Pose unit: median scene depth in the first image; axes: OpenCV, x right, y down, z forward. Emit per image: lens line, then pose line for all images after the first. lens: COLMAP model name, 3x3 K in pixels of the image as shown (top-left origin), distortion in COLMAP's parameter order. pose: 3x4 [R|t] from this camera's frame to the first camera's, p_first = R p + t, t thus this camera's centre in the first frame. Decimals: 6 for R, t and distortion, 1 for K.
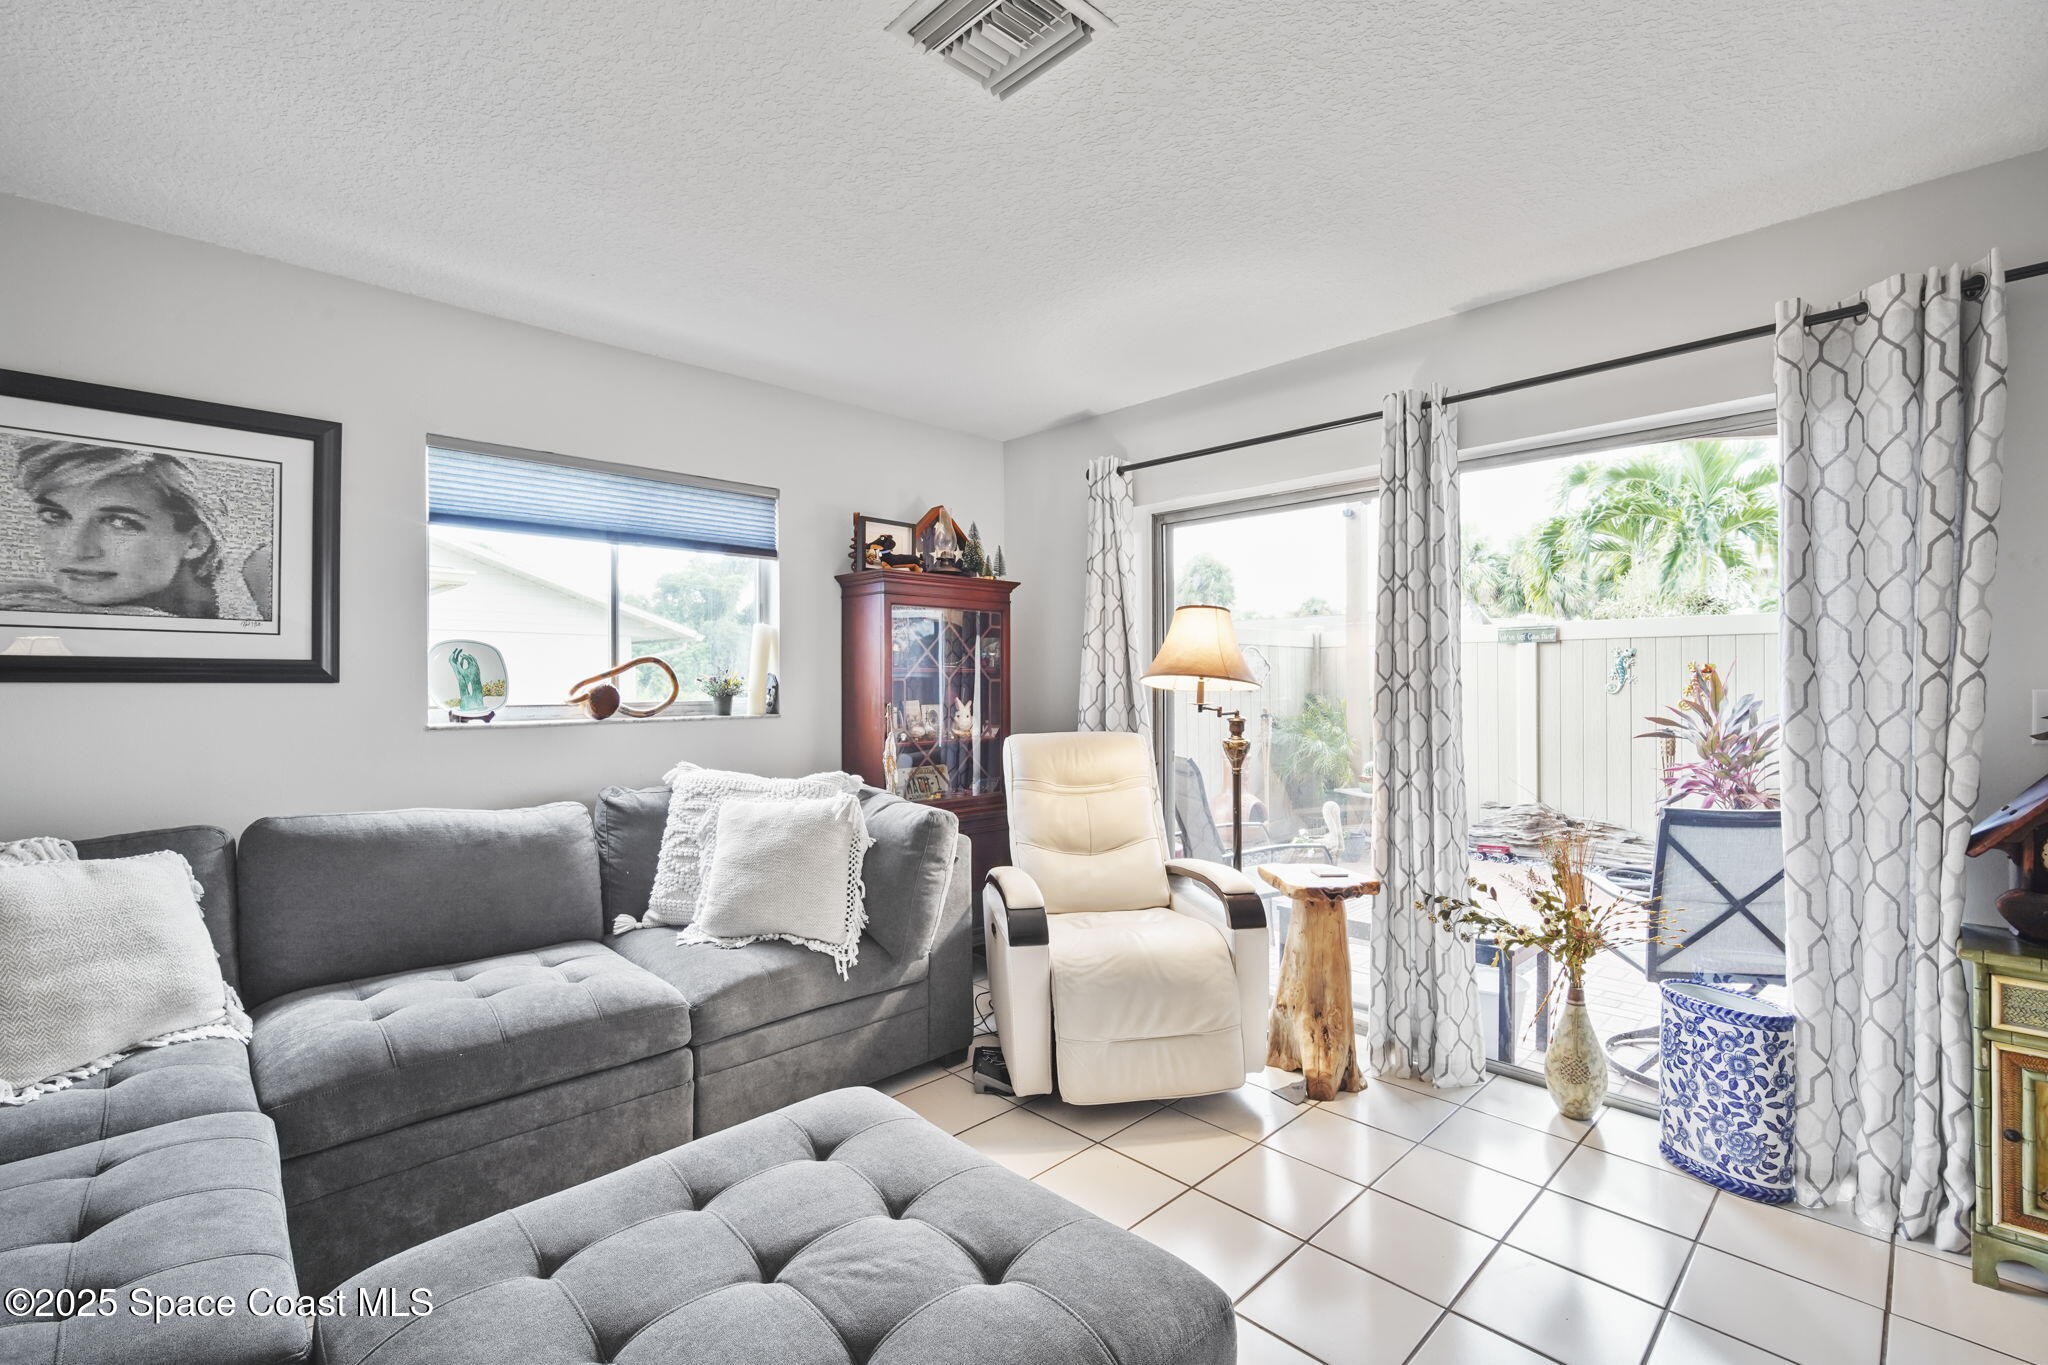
lens RADIAL K [[898.1, 0, 1029.1], [0, 898.1, 689.7], [0, 0, 1]] dist [-0.014802, 0.002308]
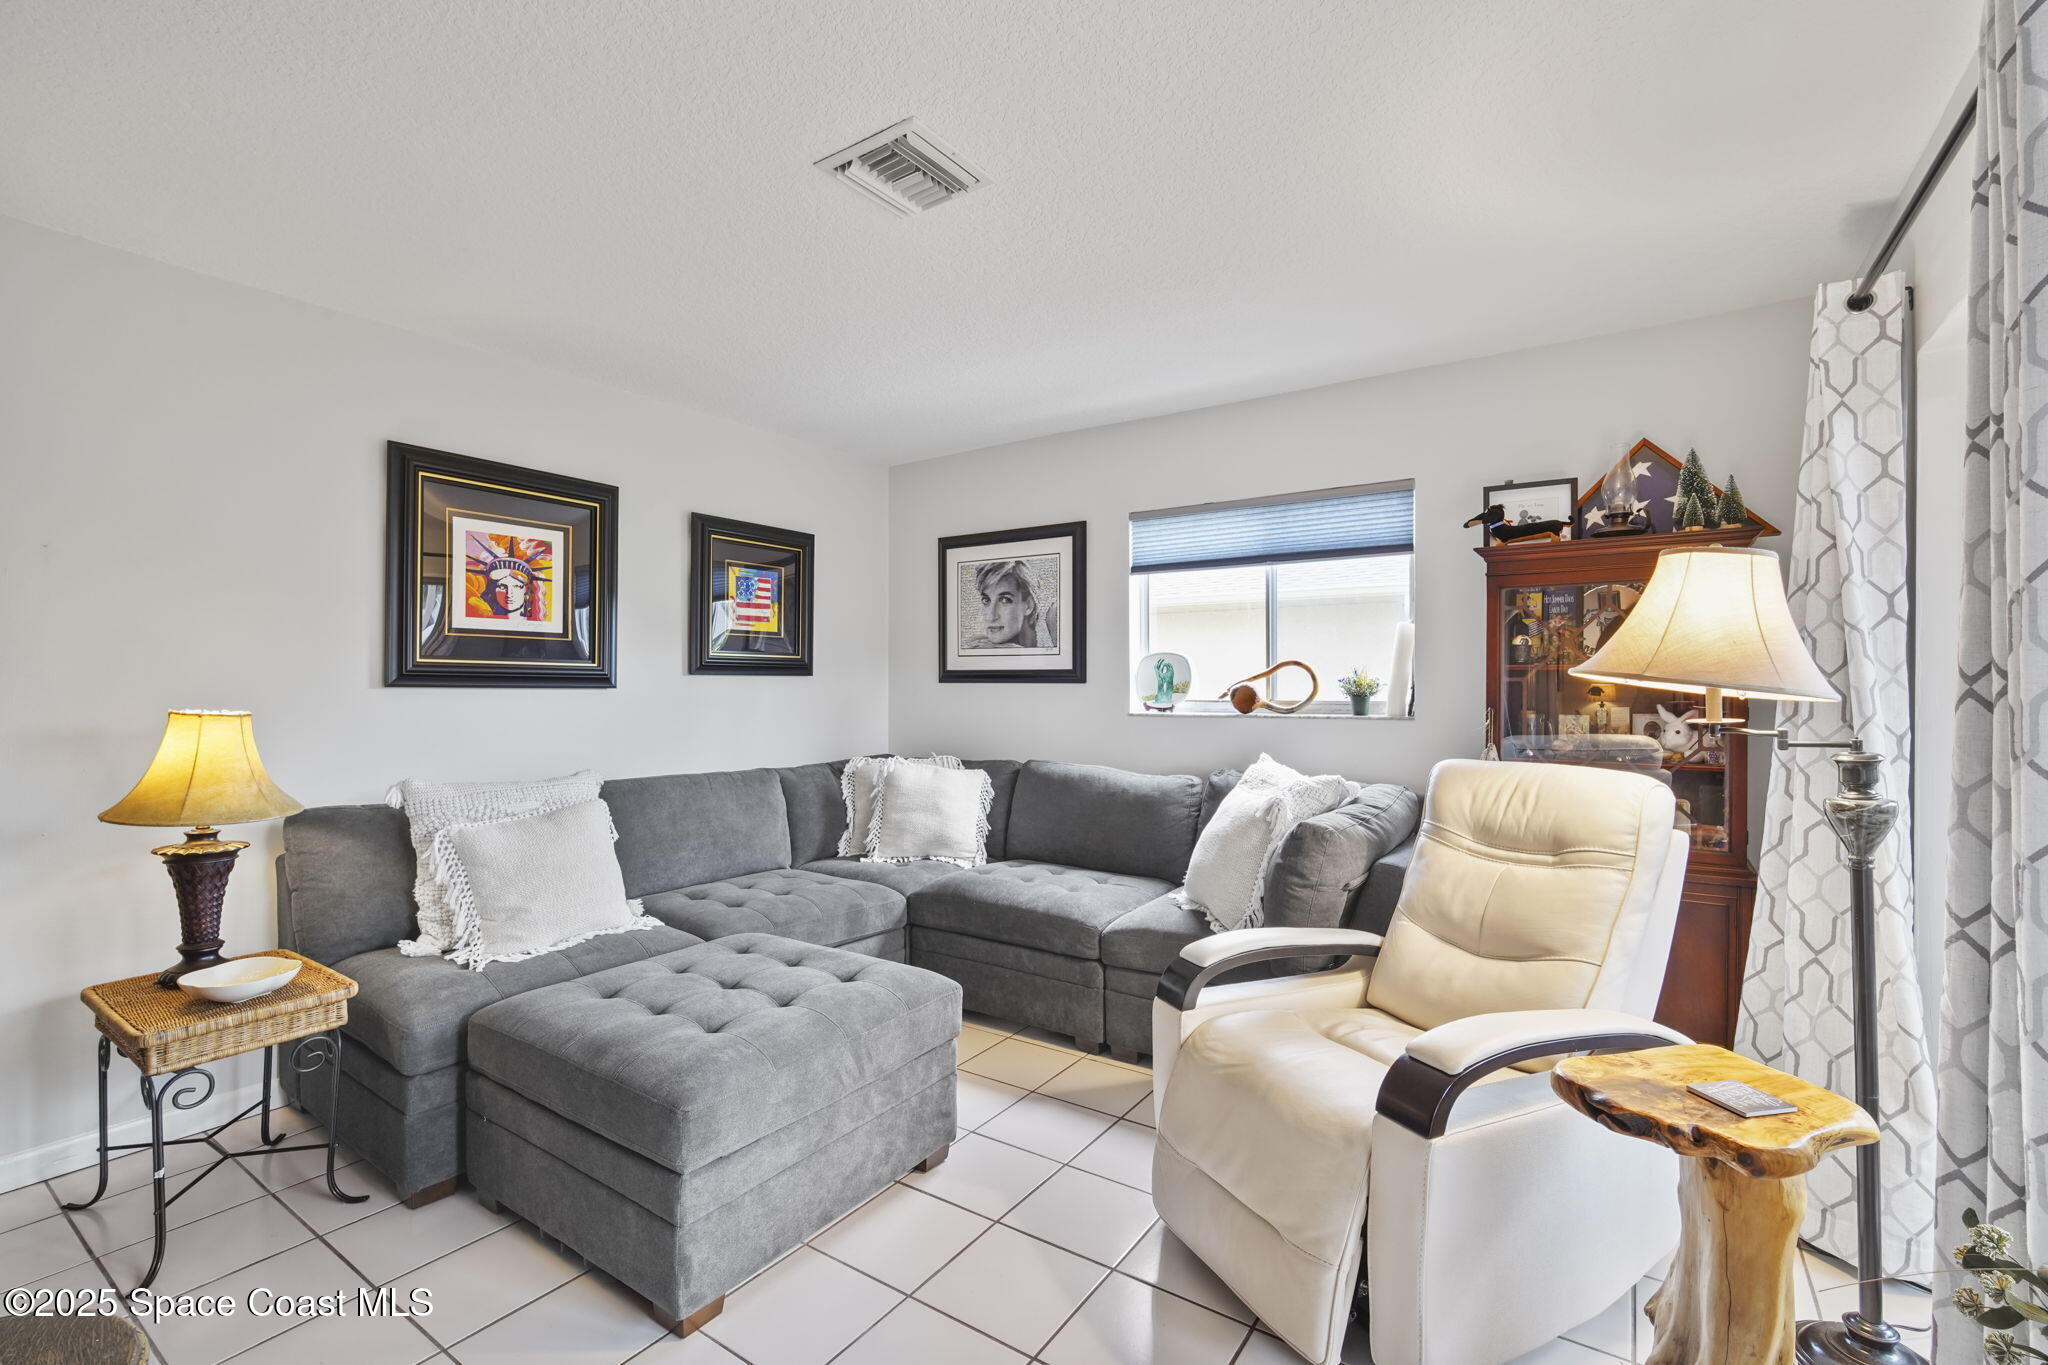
lens RADIAL K [[898.1, 0, 1027.1], [0, 898.1, 693.8], [0, 0, 1]] dist [-0.014802, 0.002308]
pose [[0.200234, 0.011870, -0.979676, 0.752446], [-0.008377, 0.999911, 0.010403, -0.004149], [0.979712, 0.006124, 0.200315, 0.544126]]
